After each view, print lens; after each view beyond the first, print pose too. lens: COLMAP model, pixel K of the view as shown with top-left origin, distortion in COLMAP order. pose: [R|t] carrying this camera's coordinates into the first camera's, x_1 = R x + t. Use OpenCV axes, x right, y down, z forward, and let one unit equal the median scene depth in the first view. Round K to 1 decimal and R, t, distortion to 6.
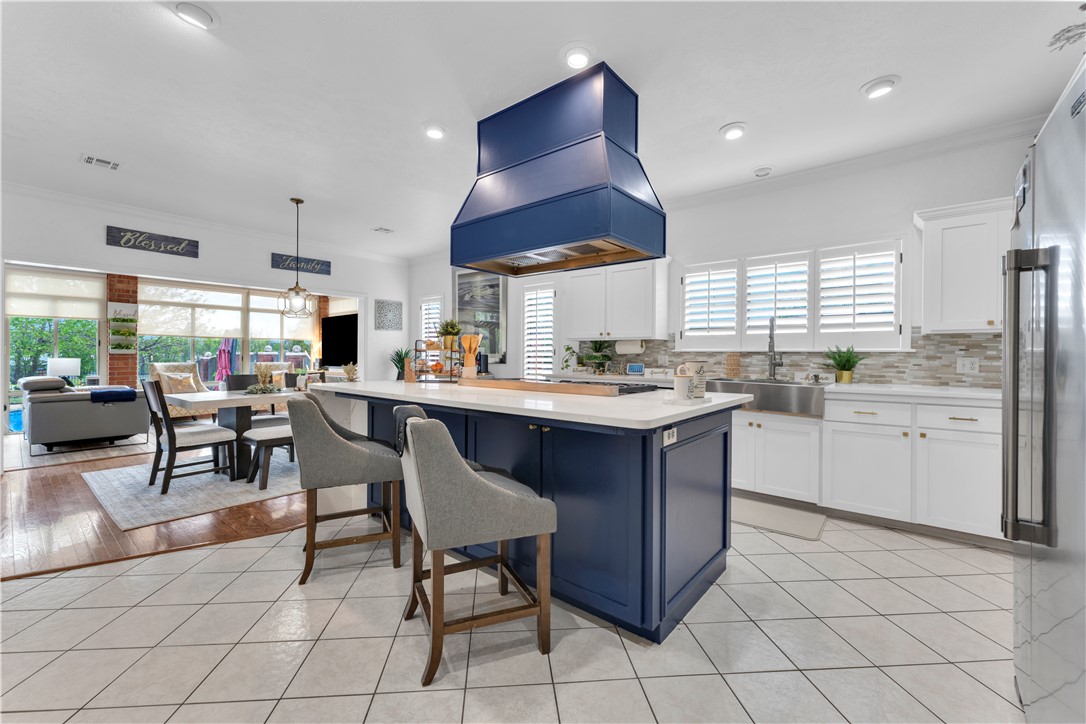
lens RADIAL K [[442.5, 0, 533.1], [0, 442.5, 356.7], [0, 0, 1]] dist [0.004371, -0.000409]
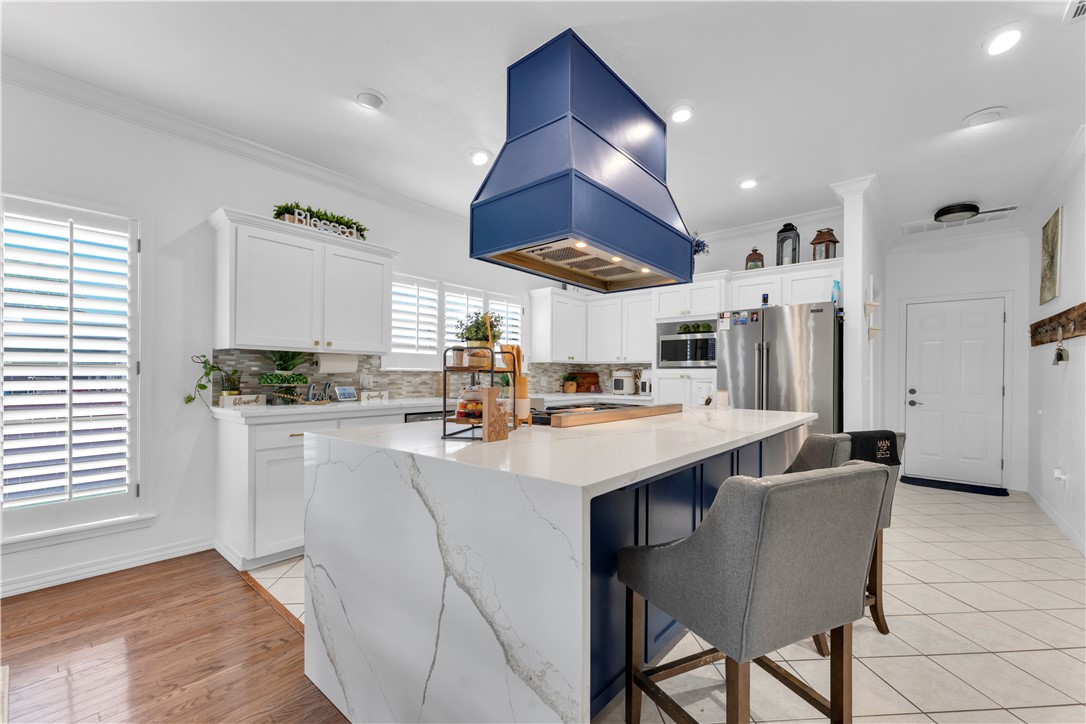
lens RADIAL K [[442.5, 0, 548.7], [0, 442.5, 378.7], [0, 0, 1]] dist [0.004371, -0.000409]
pose [[-0.000936, -0.013384, 0.999910, -0.492018], [-0.005443, 0.999896, 0.013378, -0.008506], [-0.999985, -0.005430, -0.001008, 0.640231]]
